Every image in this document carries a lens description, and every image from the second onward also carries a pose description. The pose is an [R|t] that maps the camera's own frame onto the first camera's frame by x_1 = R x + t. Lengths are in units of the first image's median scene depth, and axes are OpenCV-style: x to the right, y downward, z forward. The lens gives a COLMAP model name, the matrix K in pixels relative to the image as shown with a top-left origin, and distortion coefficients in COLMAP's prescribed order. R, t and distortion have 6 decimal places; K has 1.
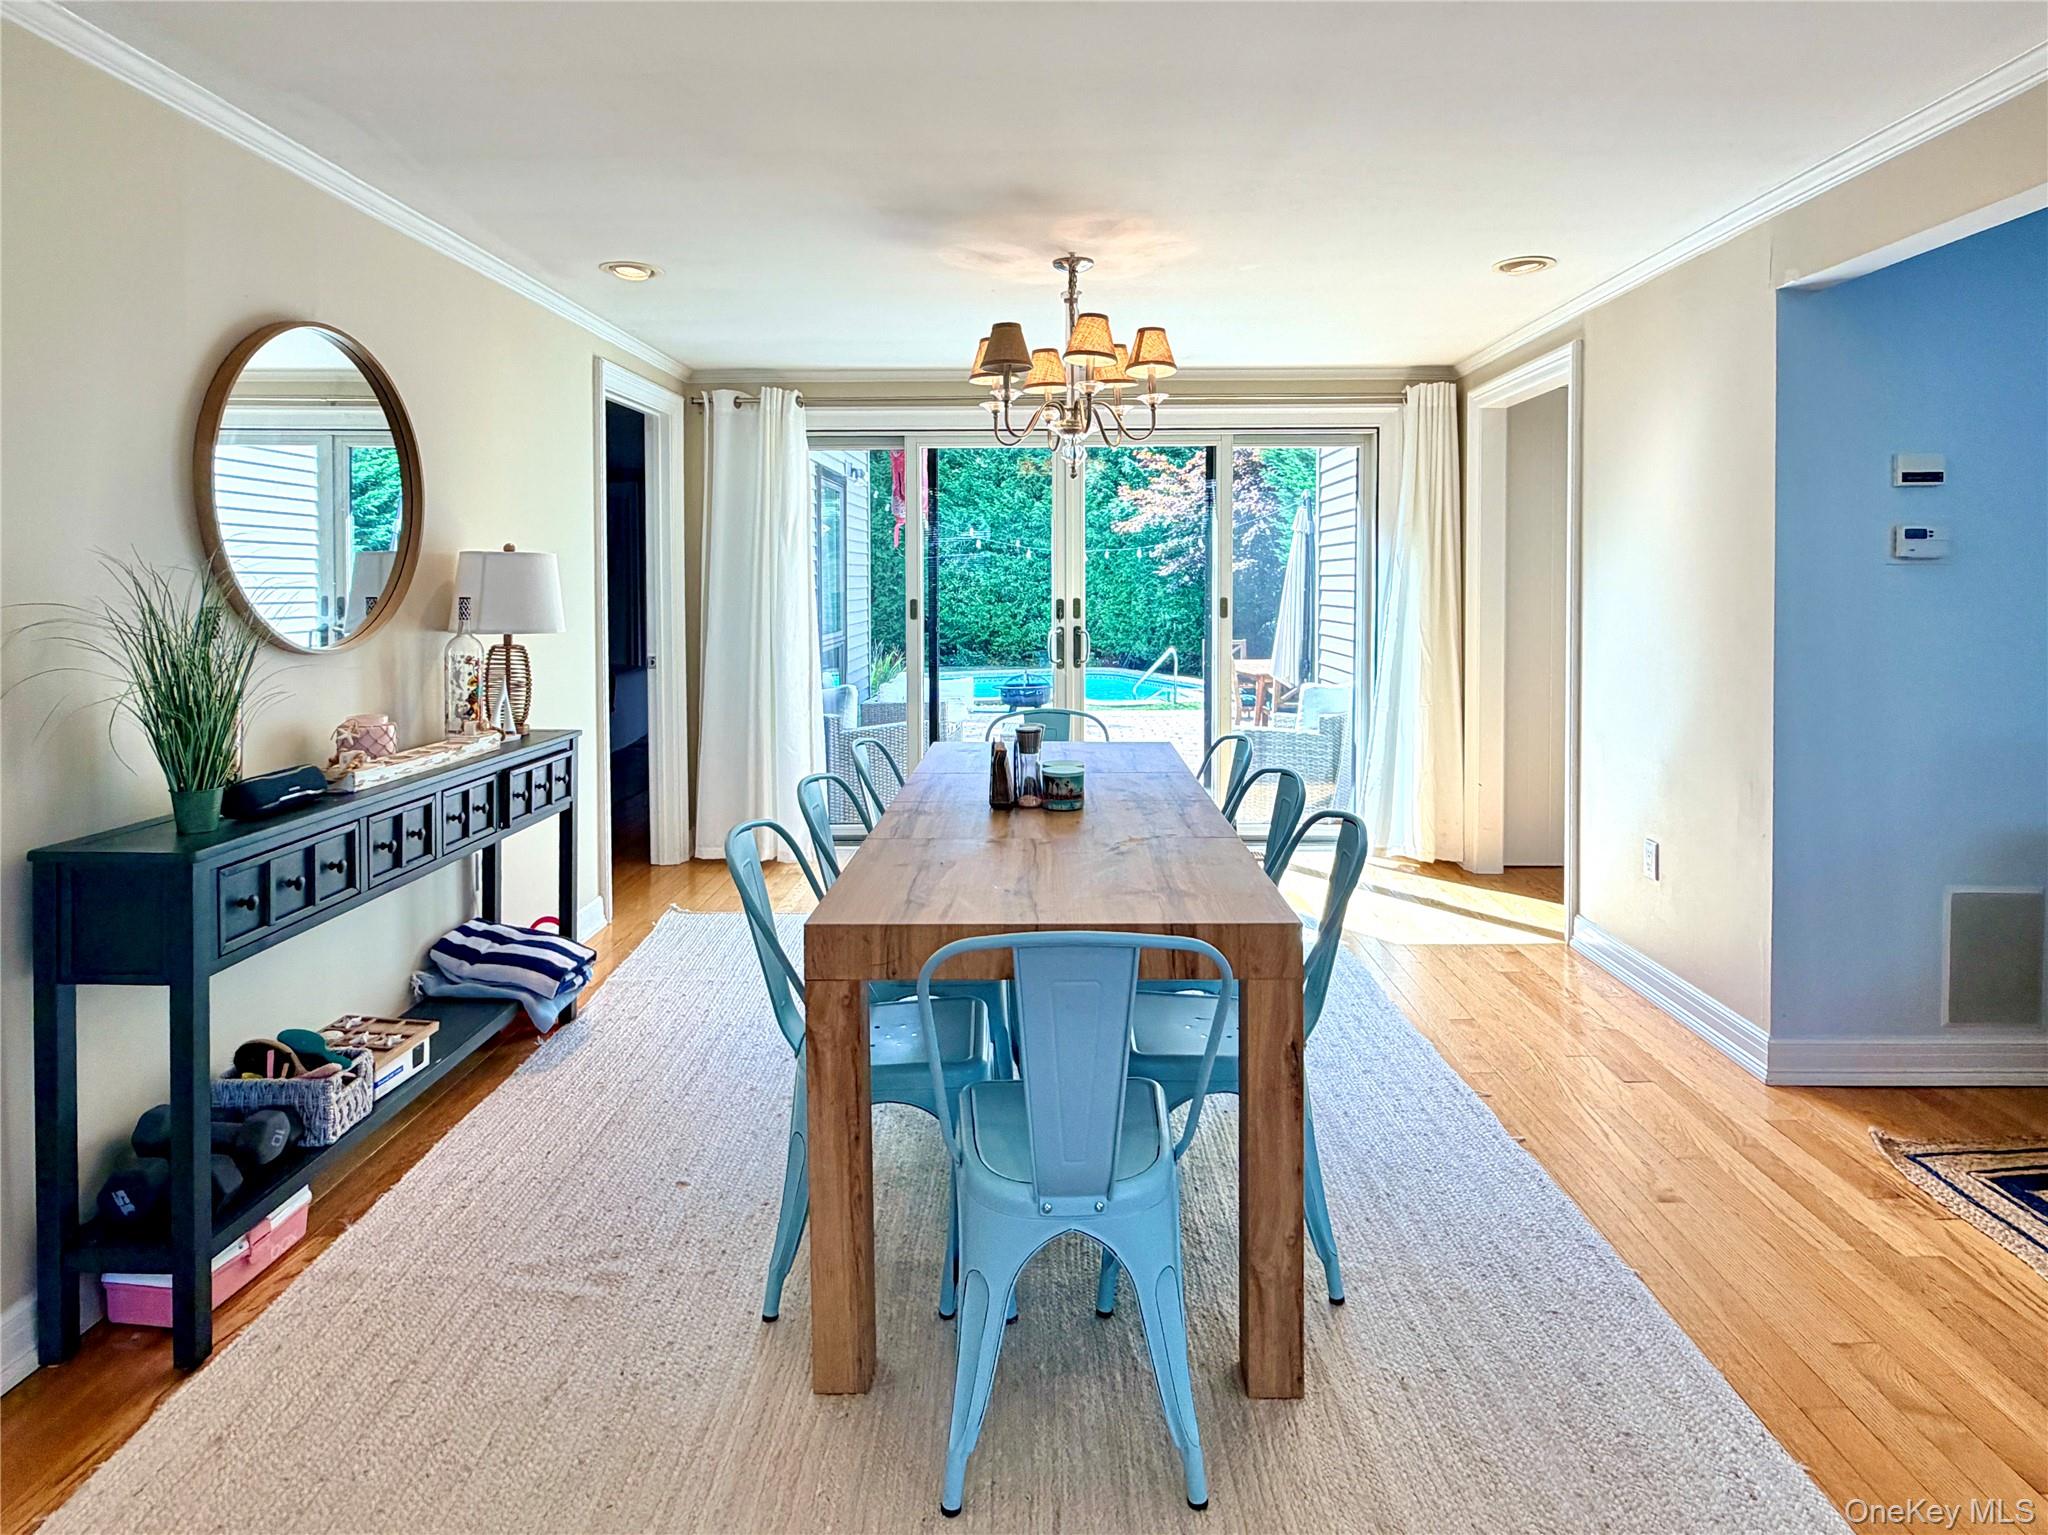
lens RADIAL K [[1017.6, 0, 1024.0], [0, 1017.6, 767.5], [0, 0, 1]] dist [0.001387, -0.000020]
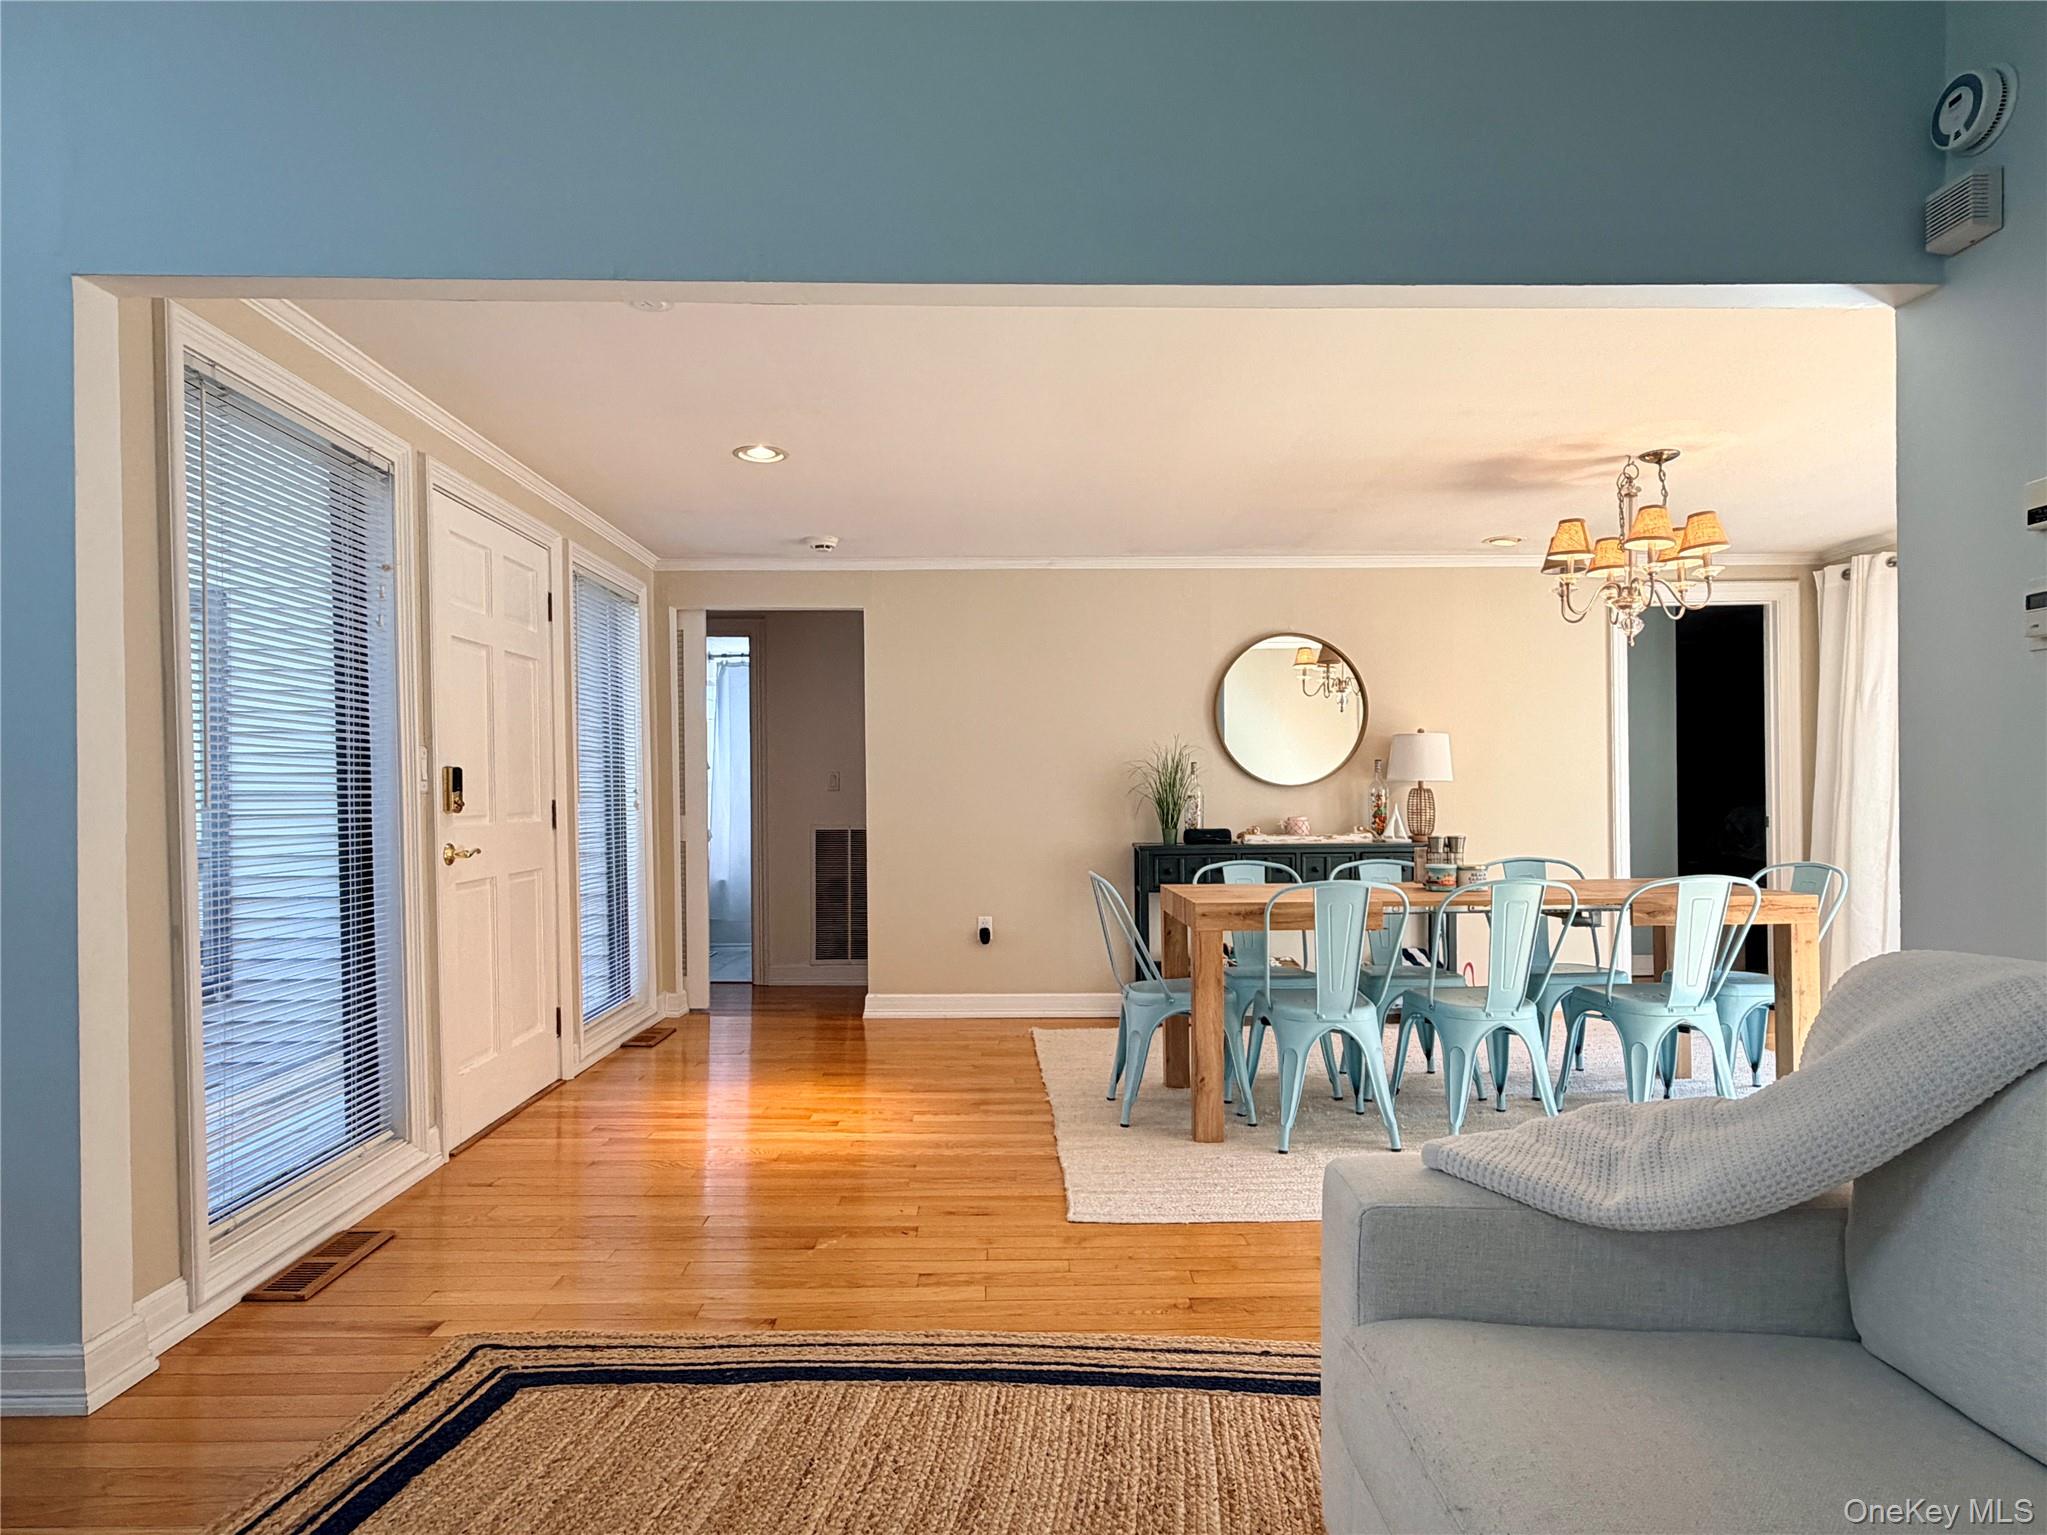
lens RADIAL K [[1162.7, 0, 1025.1], [0, 1162.7, 811.8], [0, 0, 1]] dist [-0.000050, 0.000304]
pose [[0.024139, 0.011665, -0.999641, 1.089465], [-0.167192, 0.985896, 0.007467, 0.011212], [0.985629, 0.166952, 0.025749, 0.233199]]
